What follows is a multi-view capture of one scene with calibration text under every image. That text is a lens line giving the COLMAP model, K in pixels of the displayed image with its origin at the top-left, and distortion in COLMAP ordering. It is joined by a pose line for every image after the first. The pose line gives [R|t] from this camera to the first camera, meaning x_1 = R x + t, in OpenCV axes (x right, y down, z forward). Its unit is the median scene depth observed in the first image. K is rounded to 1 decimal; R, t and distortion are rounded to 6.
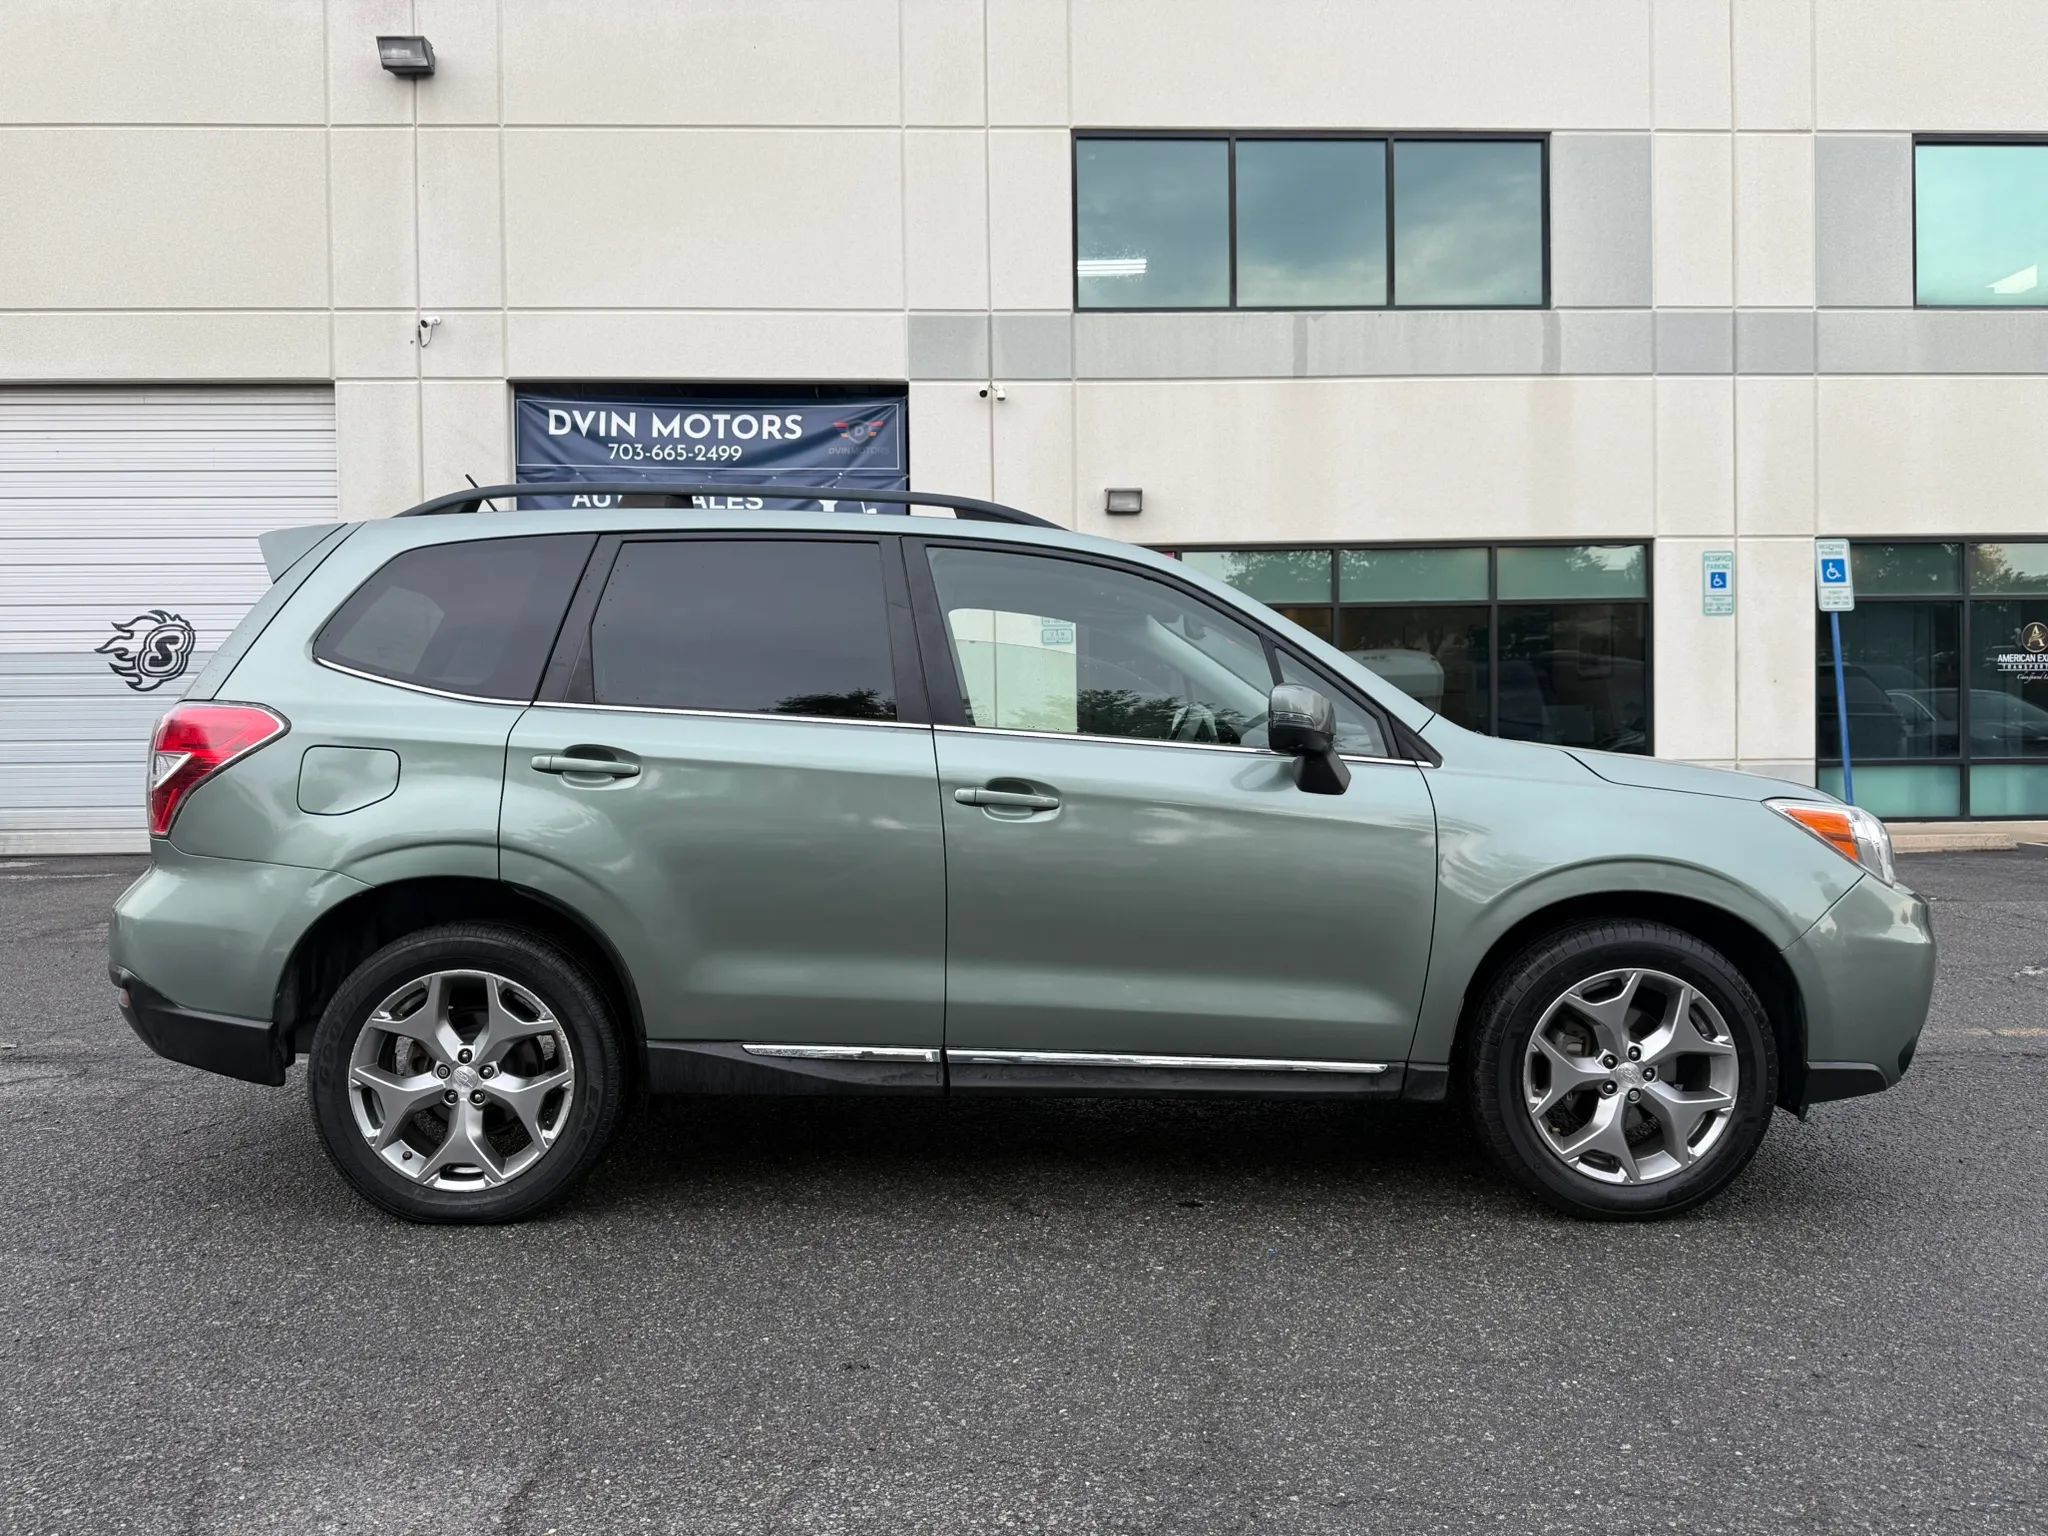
lens RADIAL K [[1438.6, 0, 1024.1], [0, 1438.6, 765.3], [0, 0, 1]] dist [0.002745, -0.009879]
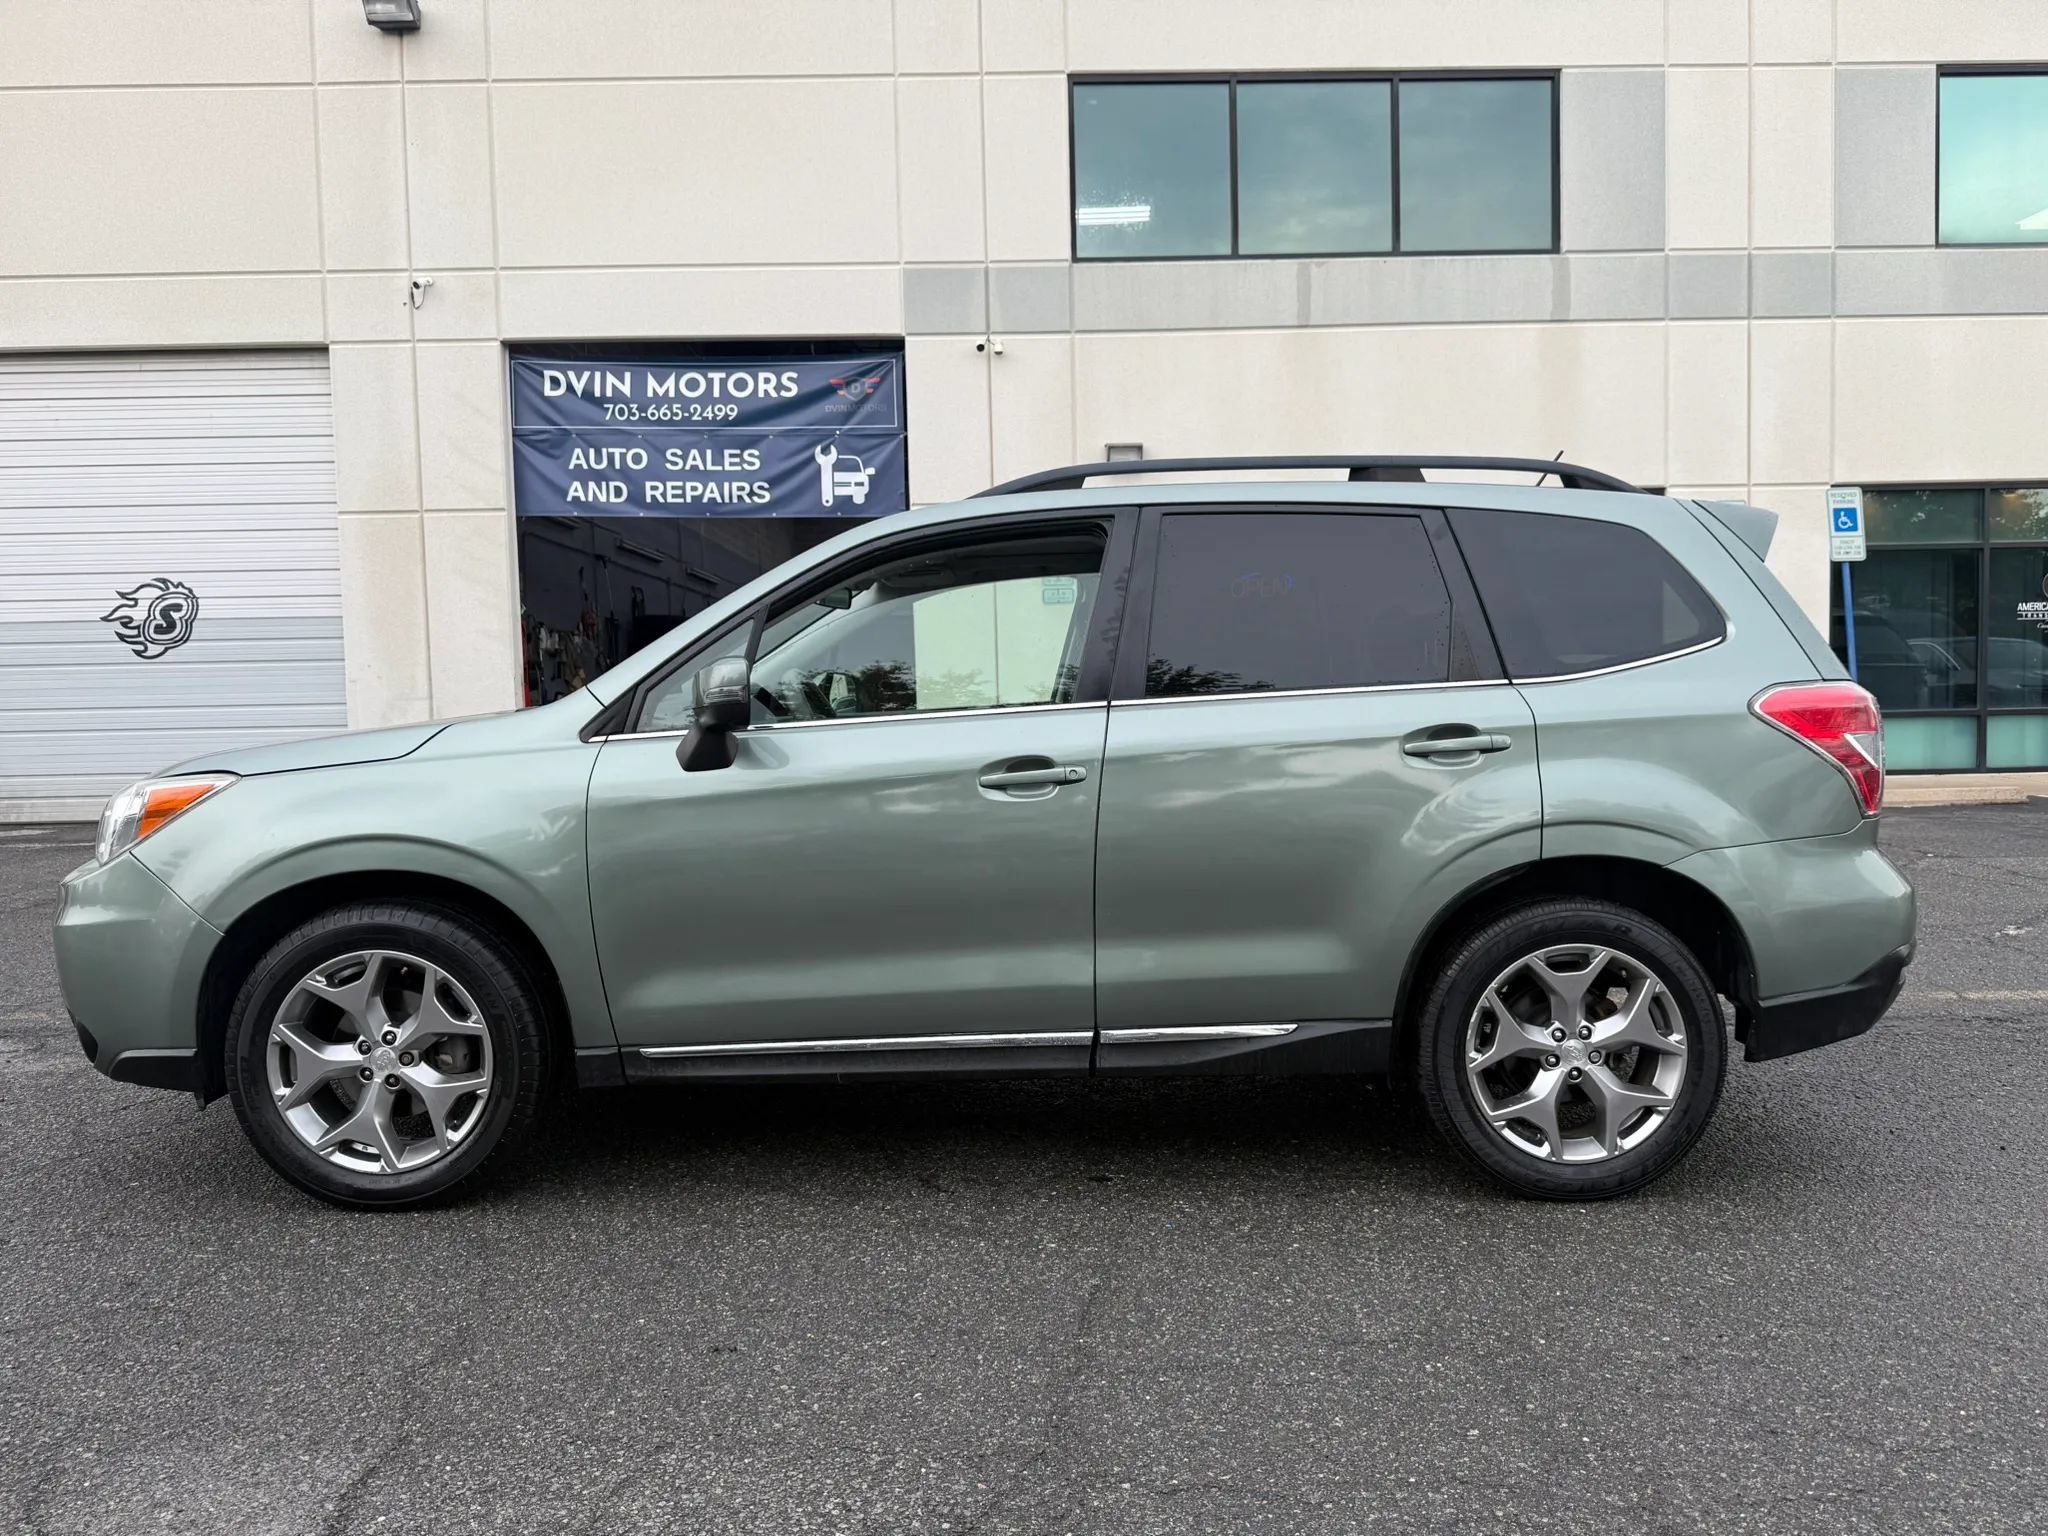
lens RADIAL K [[1441.7, 0, 1032.9], [0, 1441.7, 774.5], [0, 0, 1]] dist [-0.004276, -0.002791]
pose [[0.999798, -0.008148, -0.018400, 0.023491], [0.008851, 0.999220, 0.038488, -0.003978], [0.018072, -0.038643, 0.999090, 0.002596]]
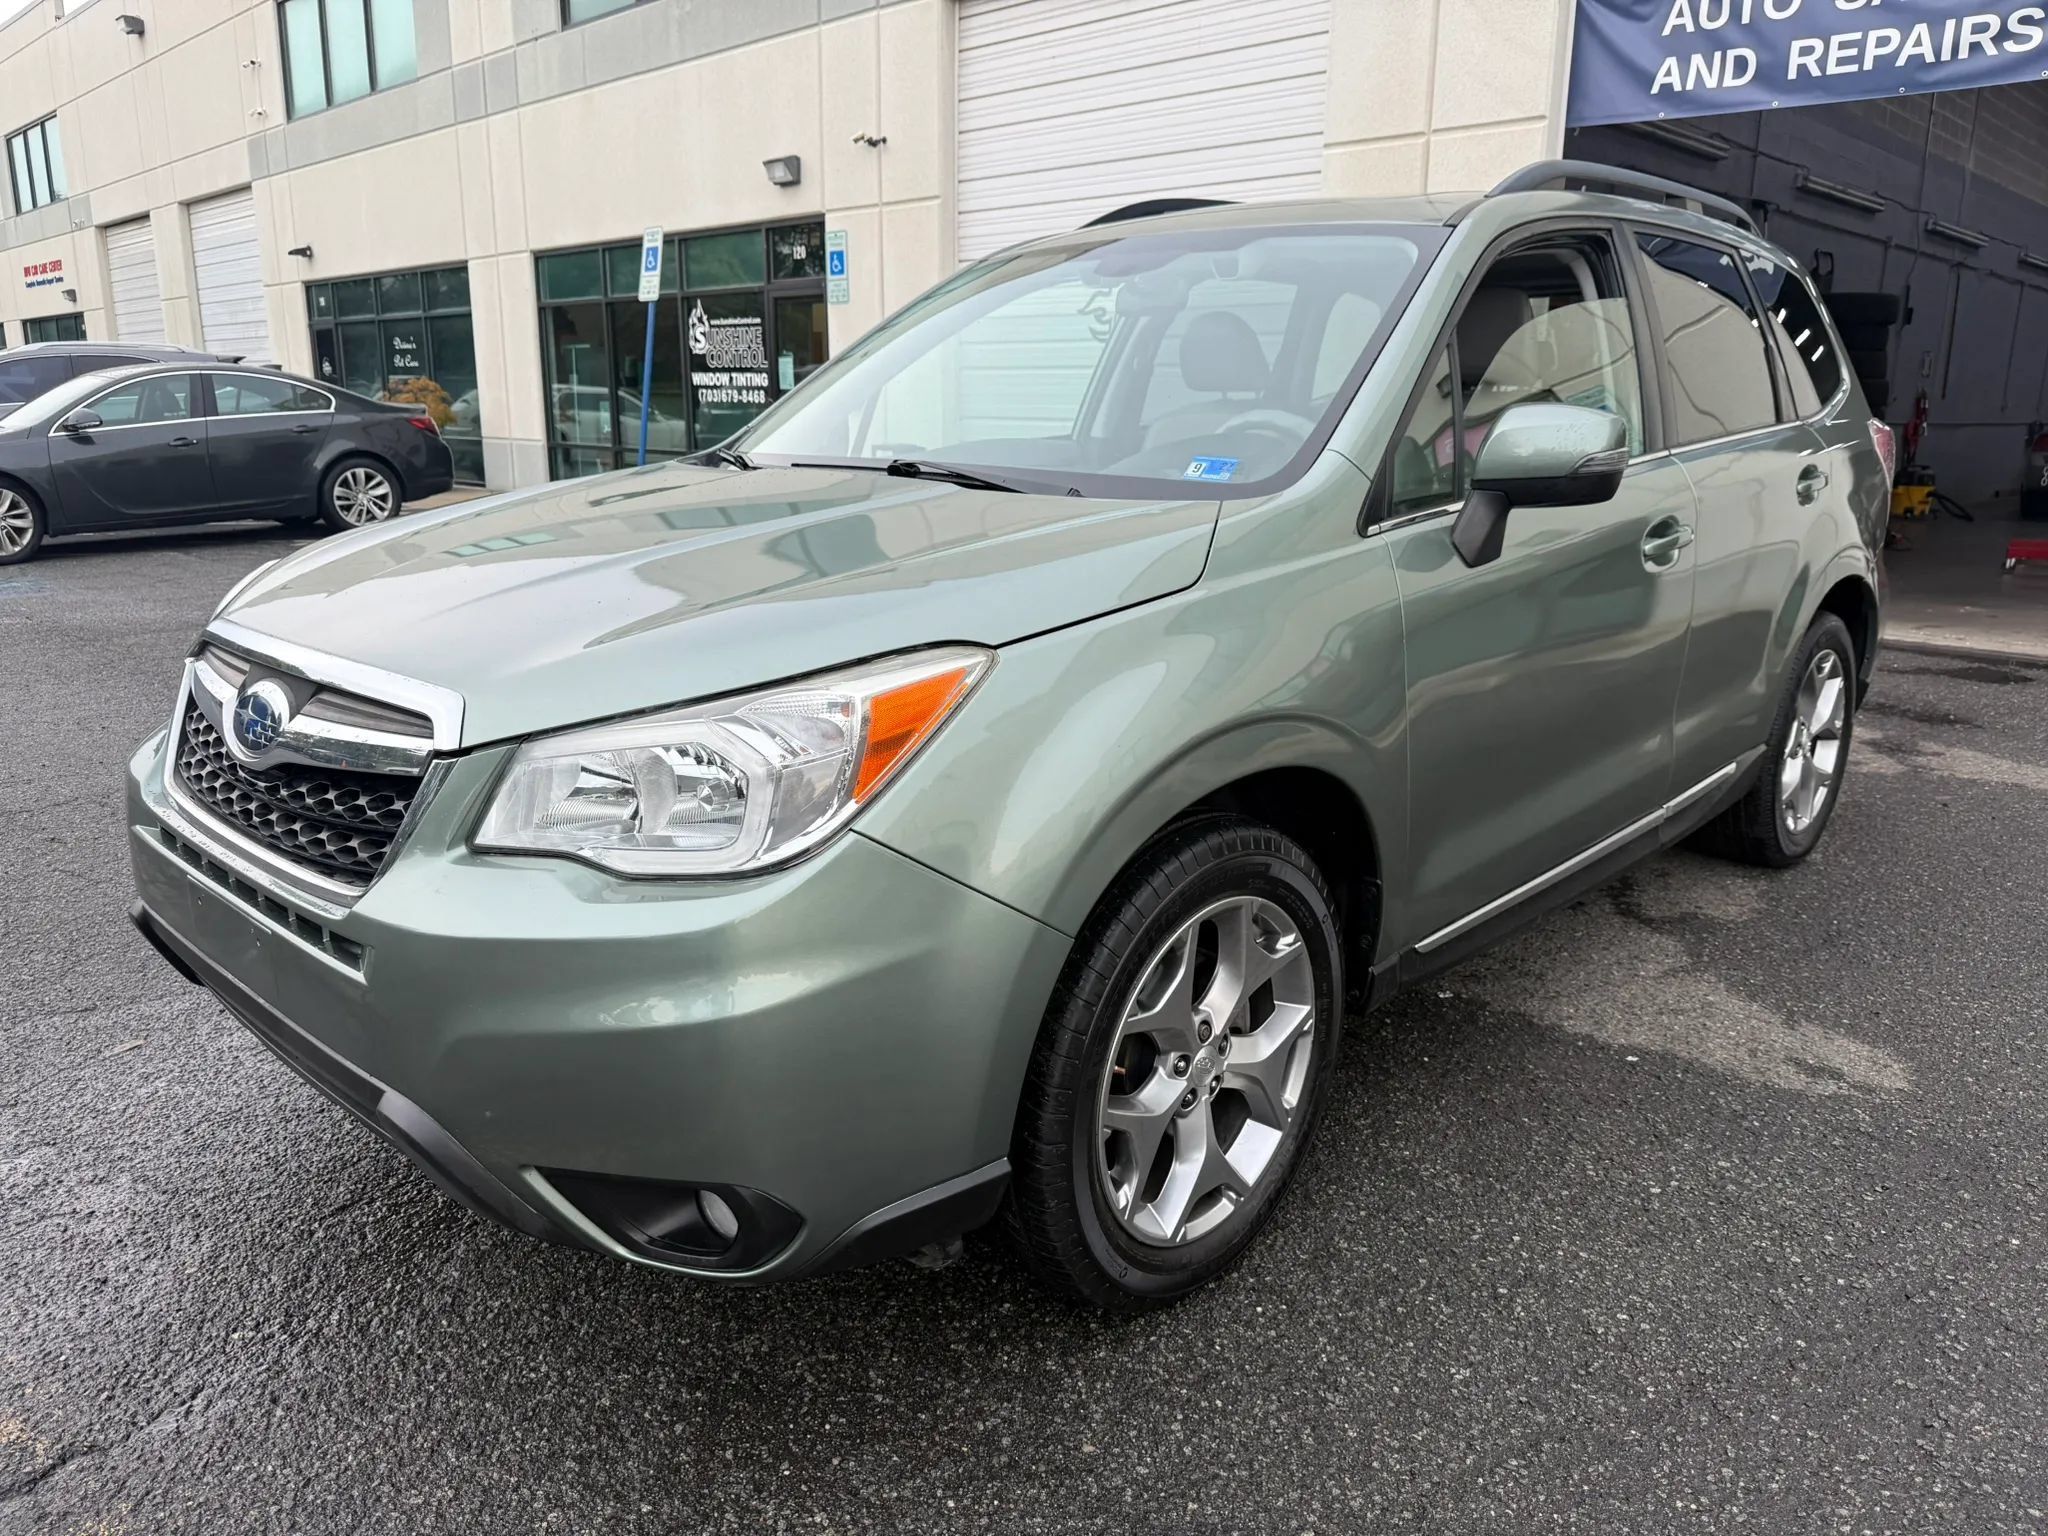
lens RADIAL K [[1472.4, 0, 1025.2], [0, 1472.4, 776.9], [0, 0, 1]] dist [-0.005282, -0.001560]
pose [[0.691561, 0.188564, -0.697271, -0.012985], [-0.021753, 0.970323, 0.240830, -0.022193], [0.721990, -0.151381, 0.675140, 0.353131]]
